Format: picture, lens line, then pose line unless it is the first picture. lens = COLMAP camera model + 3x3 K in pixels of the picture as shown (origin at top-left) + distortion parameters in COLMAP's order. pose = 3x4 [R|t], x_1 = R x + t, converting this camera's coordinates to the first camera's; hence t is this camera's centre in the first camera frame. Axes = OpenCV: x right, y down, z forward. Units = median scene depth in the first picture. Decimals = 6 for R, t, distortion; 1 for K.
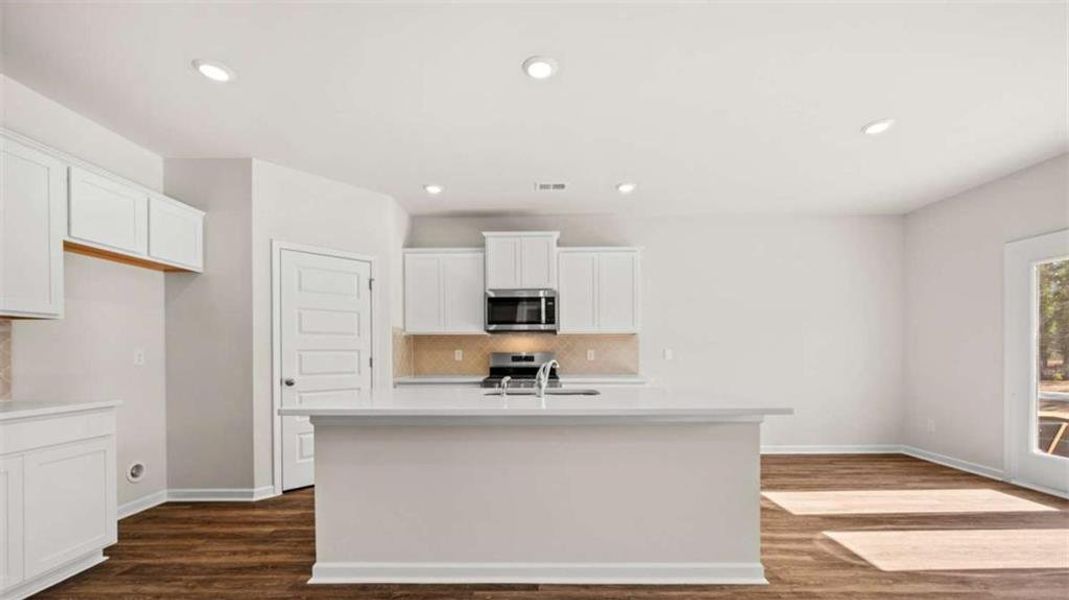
lens RADIAL K [[424.2, 0, 538.8], [0, 424.2, 356.6], [0, 0, 1]] dist [-0.000304, -0.000081]
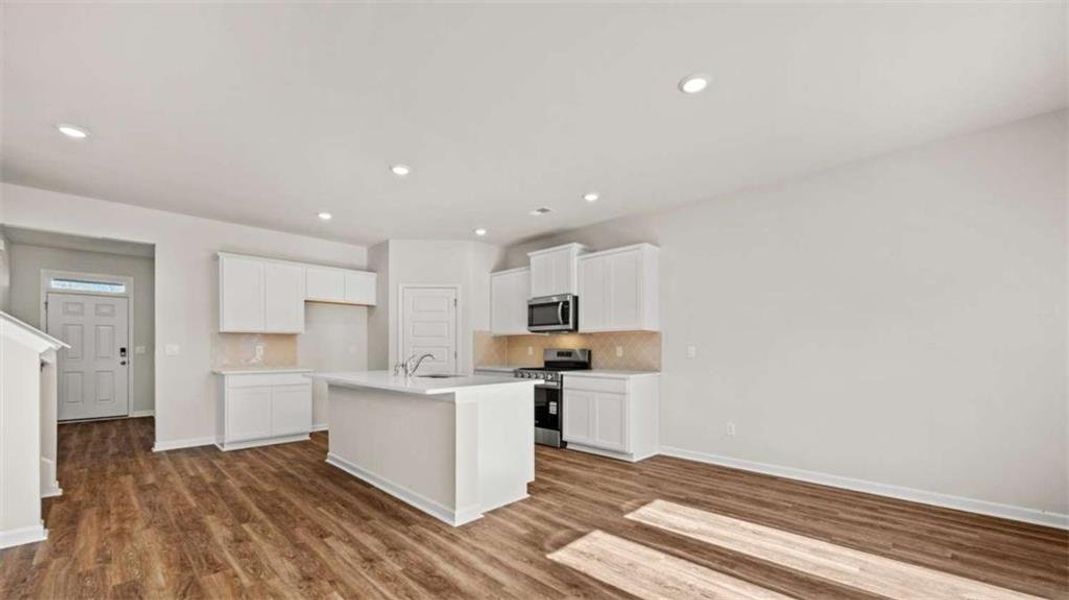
lens RADIAL K [[424.2, 0, 538.8], [0, 424.2, 356.6], [0, 0, 1]] dist [-0.000304, -0.000081]
pose [[0.720950, 0.016912, -0.692780, 0.777484], [-0.010063, 0.999852, 0.013935, -0.004277], [0.692914, -0.003075, 0.721014, 0.114500]]
